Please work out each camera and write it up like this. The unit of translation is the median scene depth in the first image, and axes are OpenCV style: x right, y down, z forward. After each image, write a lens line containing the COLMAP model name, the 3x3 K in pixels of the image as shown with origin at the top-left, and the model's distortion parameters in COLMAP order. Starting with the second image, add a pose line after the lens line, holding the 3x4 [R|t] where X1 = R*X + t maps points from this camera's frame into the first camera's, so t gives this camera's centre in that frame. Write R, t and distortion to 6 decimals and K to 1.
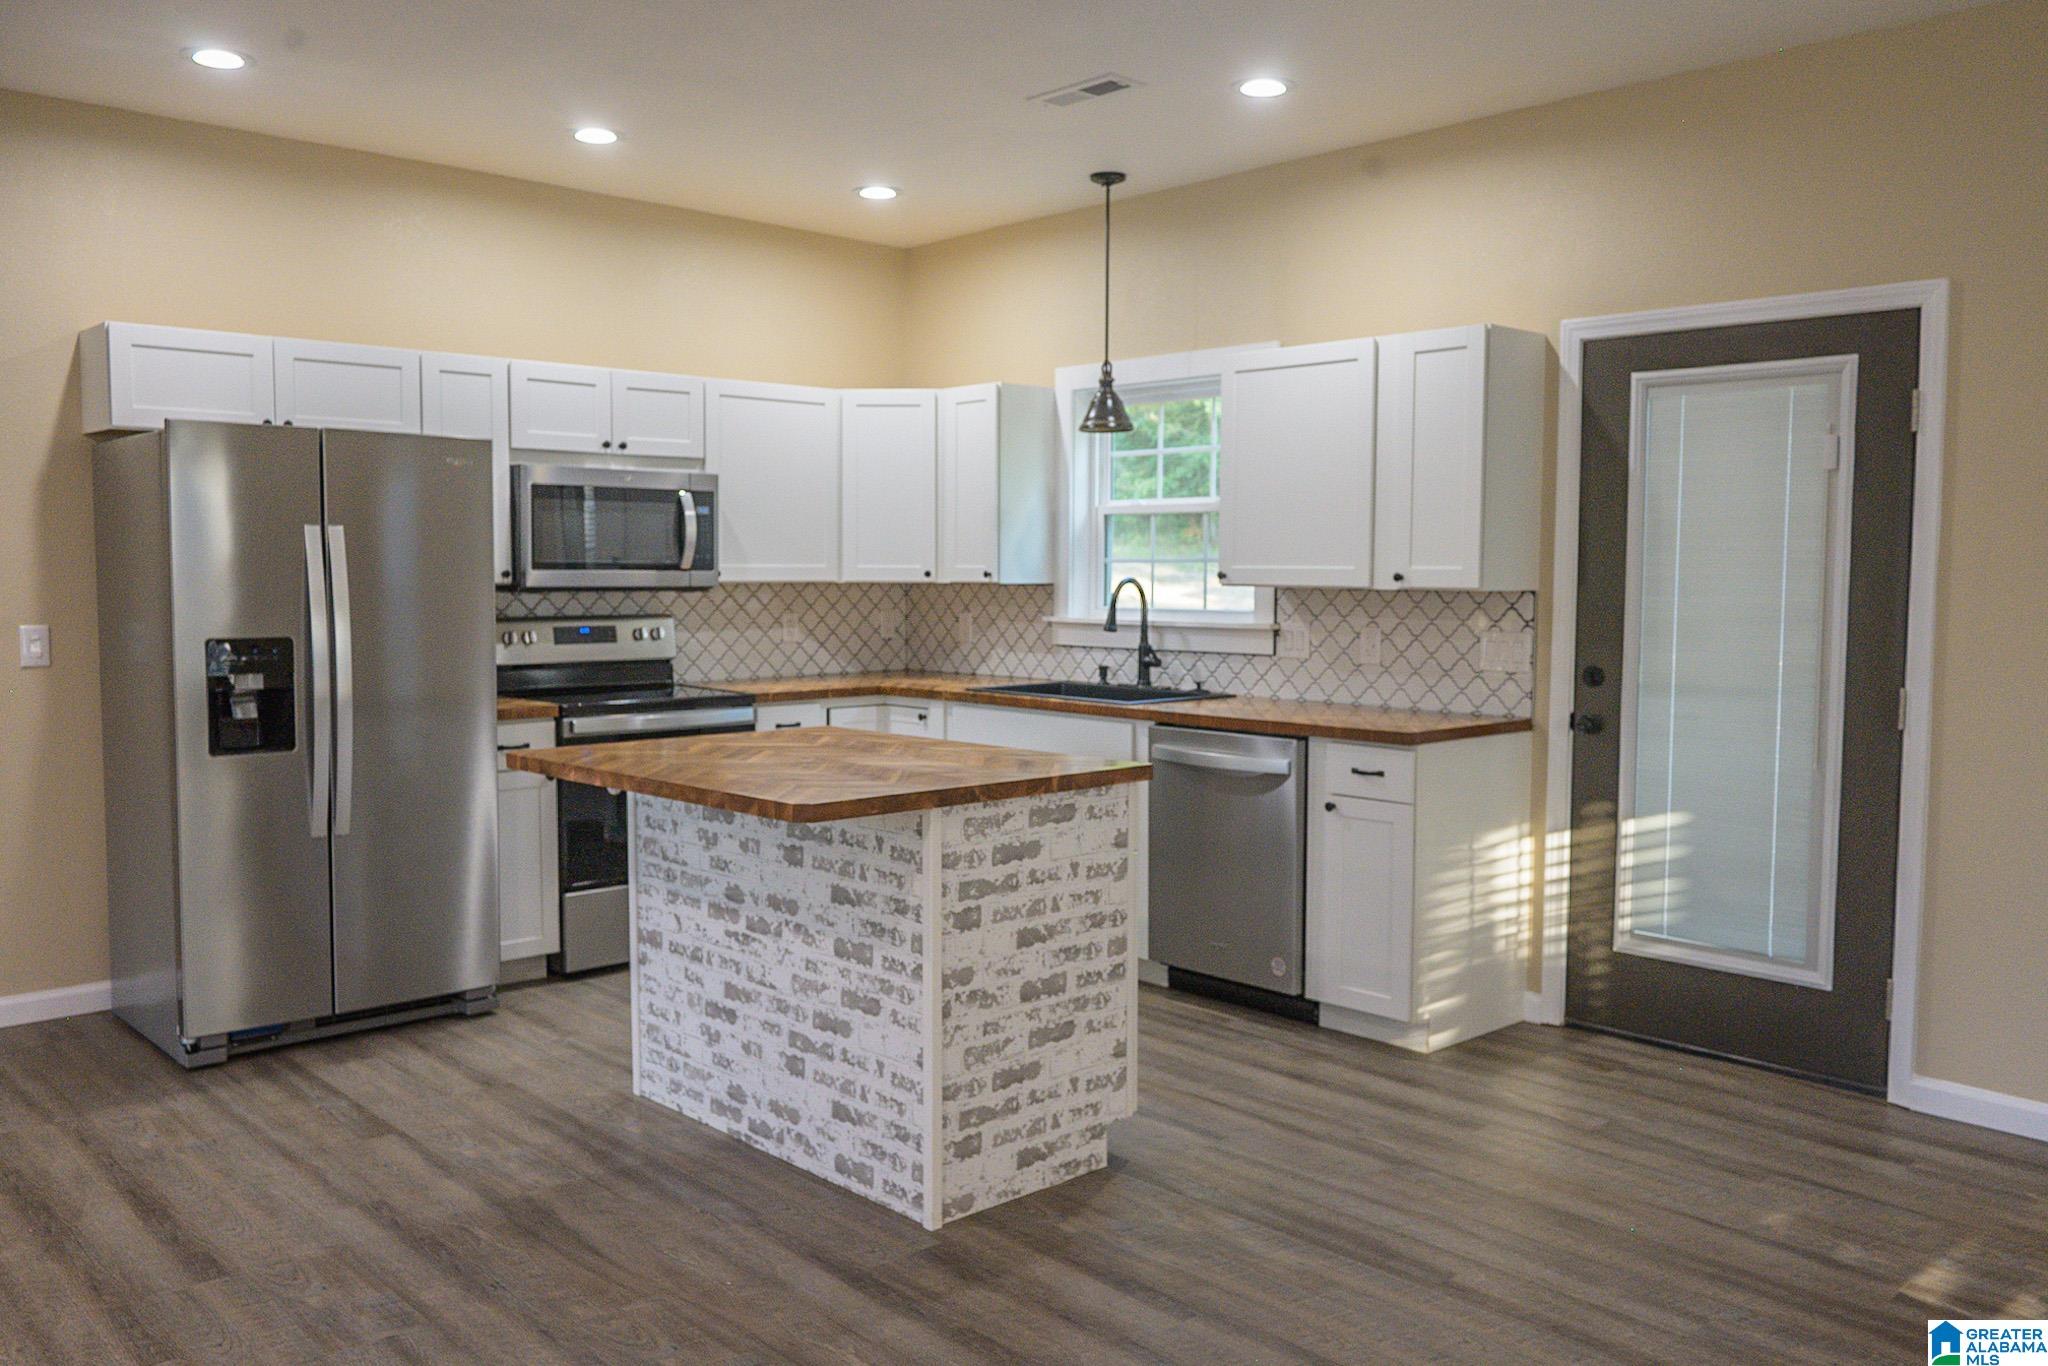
lens RADIAL K [[1616.8, 0, 1024.0], [0, 1616.8, 683.0], [0, 0, 1]] dist [0.003238, -0.010890]
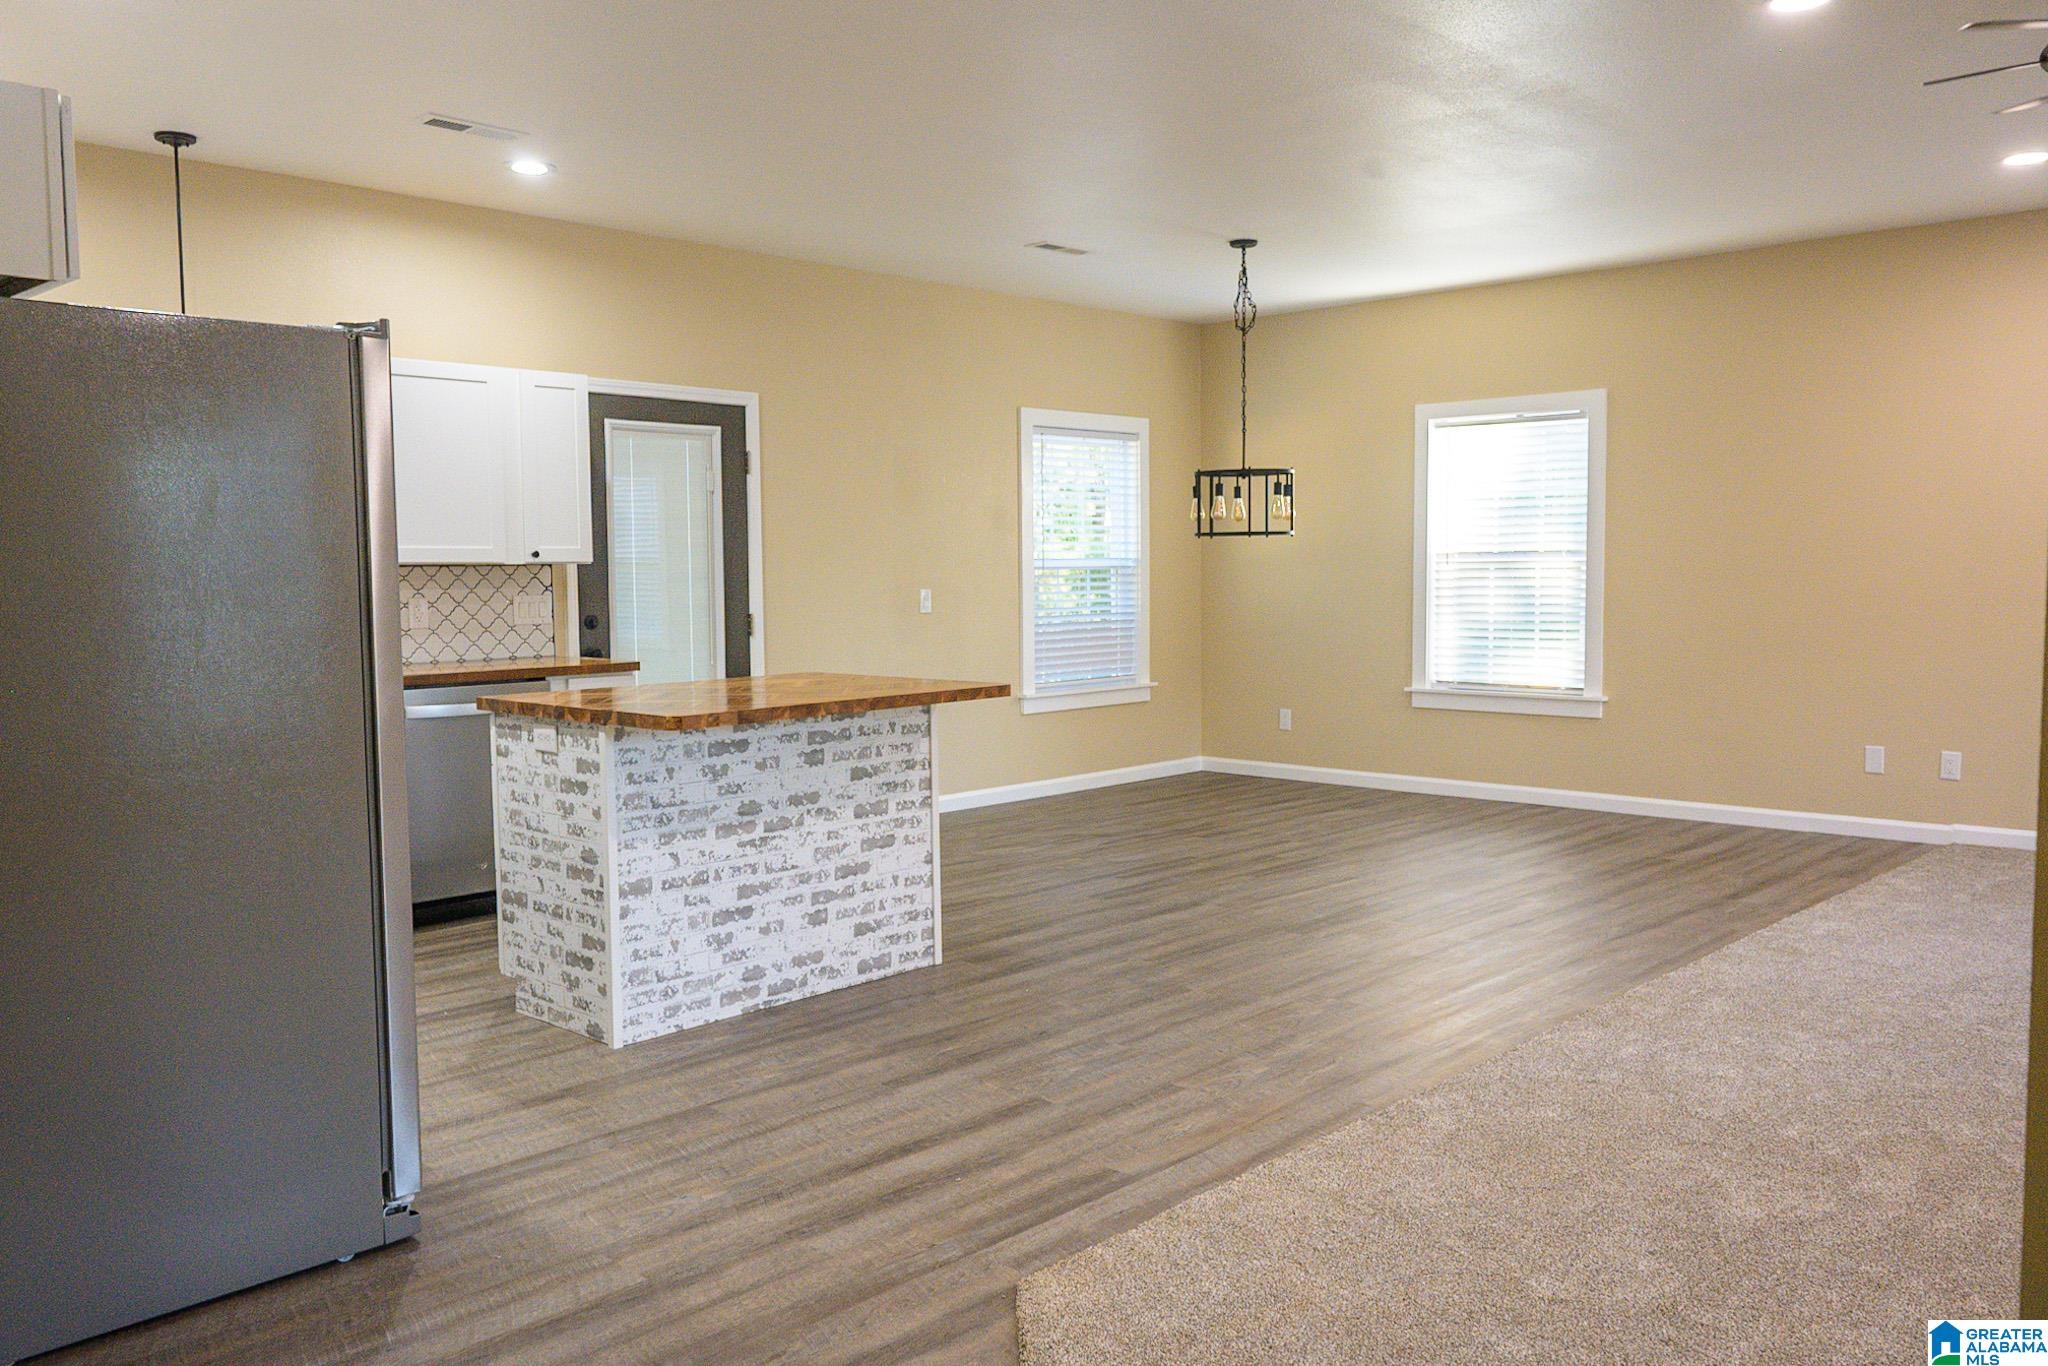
lens RADIAL K [[1616.8, 0, 1024.0], [0, 1616.8, 683.0], [0, 0, 1]] dist [0.003238, -0.010890]
pose [[-0.059861, -0.076876, 0.995242, -1.417195], [0.080814, 0.993384, 0.081593, -0.046406], [-0.994930, 0.085314, -0.053252, 0.867596]]
